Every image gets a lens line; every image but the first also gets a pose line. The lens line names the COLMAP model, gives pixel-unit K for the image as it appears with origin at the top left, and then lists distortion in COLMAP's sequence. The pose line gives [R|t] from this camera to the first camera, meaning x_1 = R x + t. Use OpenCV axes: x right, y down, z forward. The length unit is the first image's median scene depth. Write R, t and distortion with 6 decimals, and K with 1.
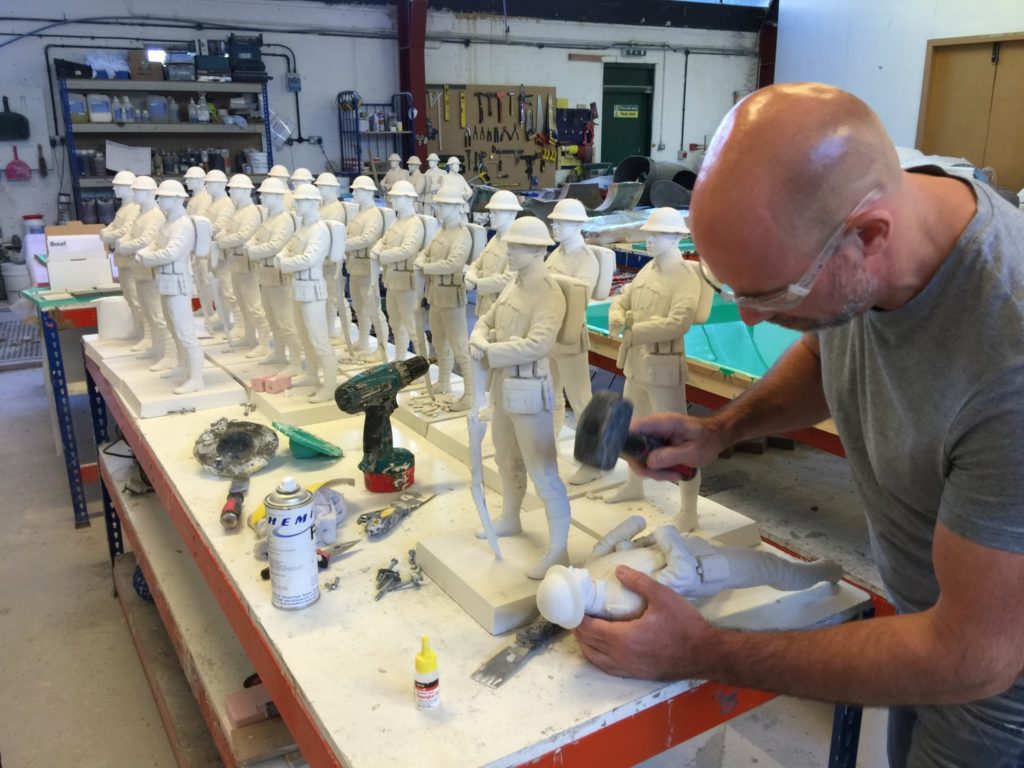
lens RADIAL K [[882.1, 0, 505.6], [0, 882.1, 389.2], [0, 0, 1]] dist [0.026634, -0.044503]
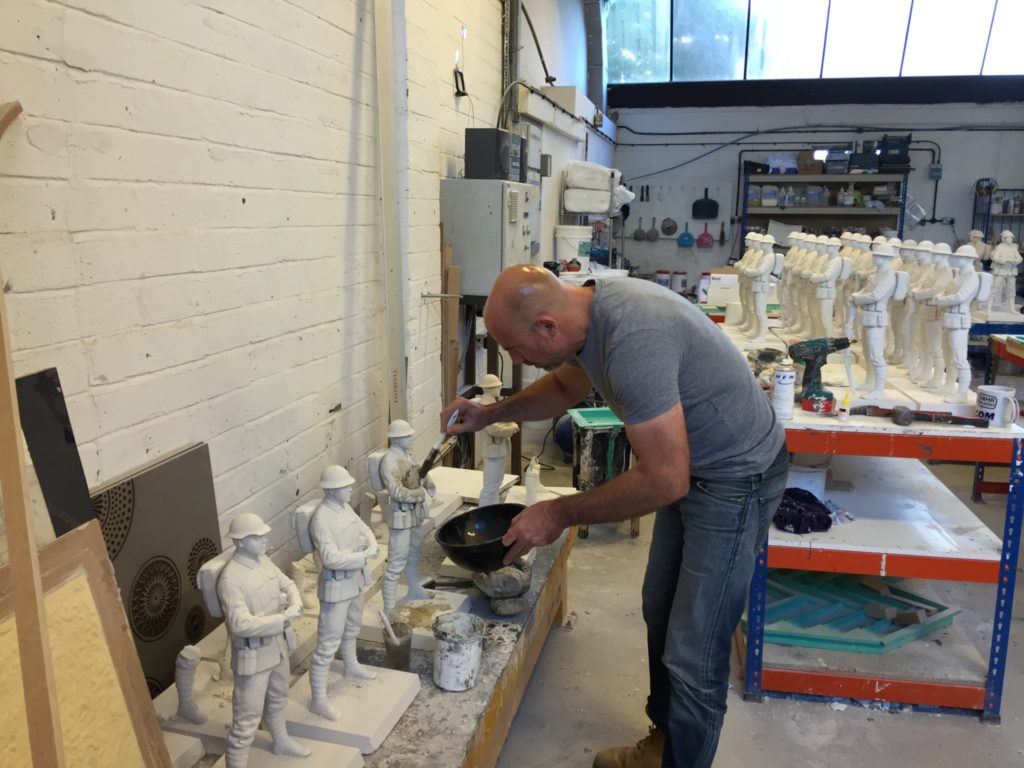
lens RADIAL K [[882.1, 0, 507.9], [0, 882.1, 382.2], [0, 0, 1]] dist [0.026634, -0.044503]
pose [[0.756223, 0.127274, -0.641816, 0.123133], [-0.188434, 0.981705, -0.027348, 0.062554], [0.626593, 0.141621, 0.766371, -0.207642]]
